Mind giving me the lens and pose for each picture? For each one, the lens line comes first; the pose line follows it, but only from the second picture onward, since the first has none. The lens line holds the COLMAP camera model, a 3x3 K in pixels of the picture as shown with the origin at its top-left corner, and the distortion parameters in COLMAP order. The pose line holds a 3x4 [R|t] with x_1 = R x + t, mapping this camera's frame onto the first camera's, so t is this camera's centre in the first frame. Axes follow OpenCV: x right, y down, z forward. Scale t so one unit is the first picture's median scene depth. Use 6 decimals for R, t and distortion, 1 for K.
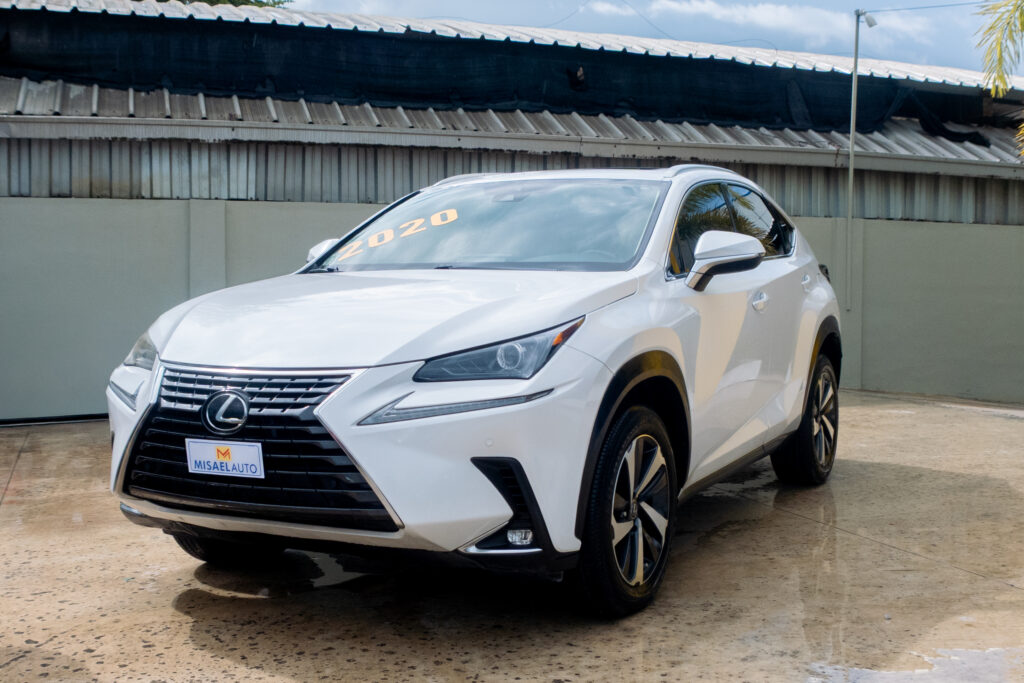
lens RADIAL K [[1218.1, 0, 511.8], [0, 1218.1, 344.2], [0, 0, 1]] dist [-0.080694, 0.000000]
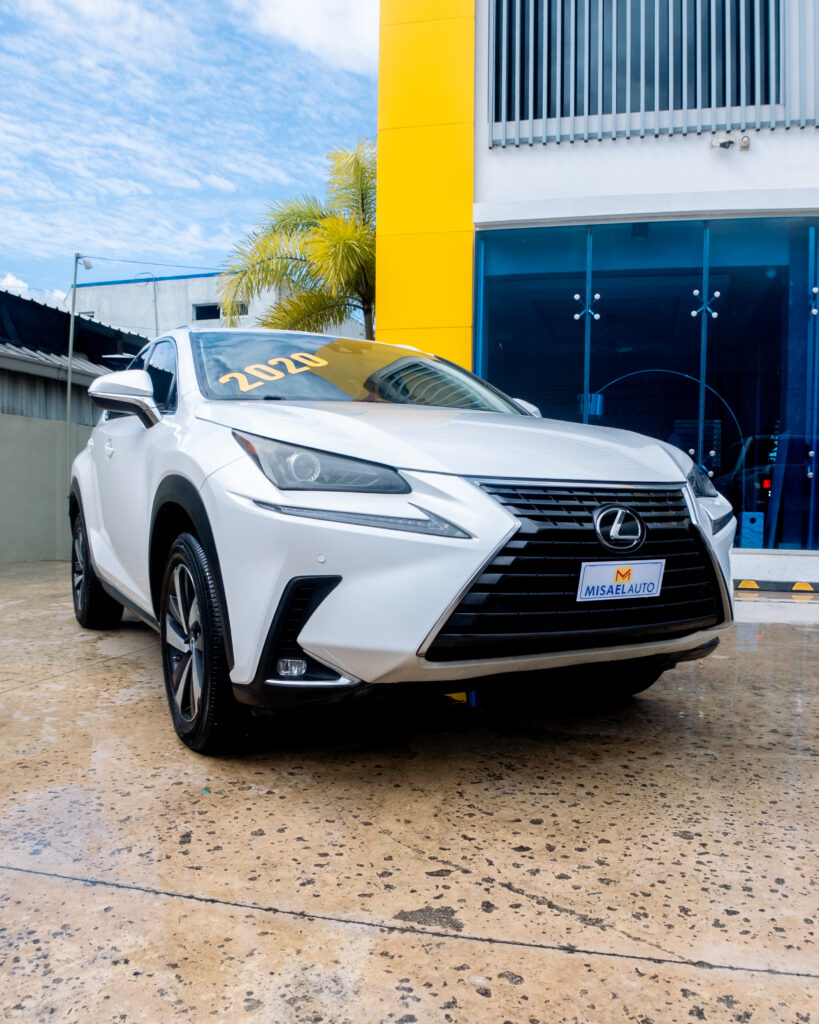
lens RADIAL K [[868.2, 0, 388.6], [0, 868.2, 571.0], [0, 0, 1]] dist [-0.078688, -0.012332]
pose [[0.558772, -0.054956, 0.827499, -0.813802], [0.029960, 0.998488, 0.046081, 0.049854], [-0.828780, -0.000957, 0.559574, 0.739909]]
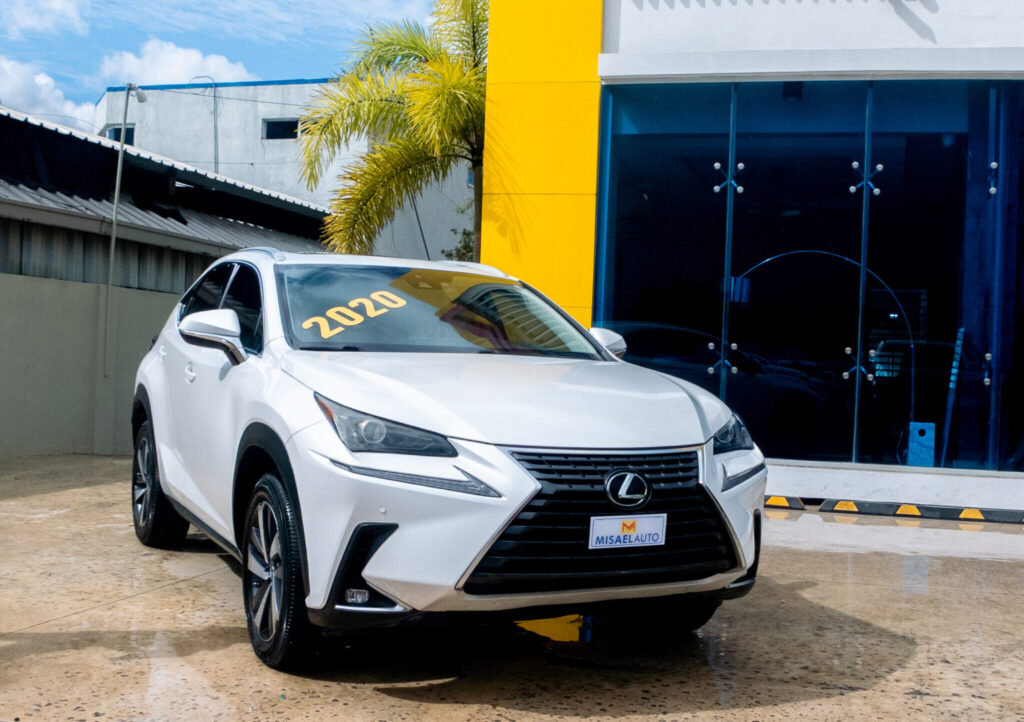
lens RADIAL K [[1246.9, 0, 516.9], [0, 1246.9, 360.7], [0, 0, 1]] dist [-0.074548, 0.000000]
pose [[0.564580, 0.022699, 0.825066, -1.157165], [0.004504, 0.999522, -0.030581, -0.024803], [-0.825366, 0.020981, 0.564208, 0.418877]]
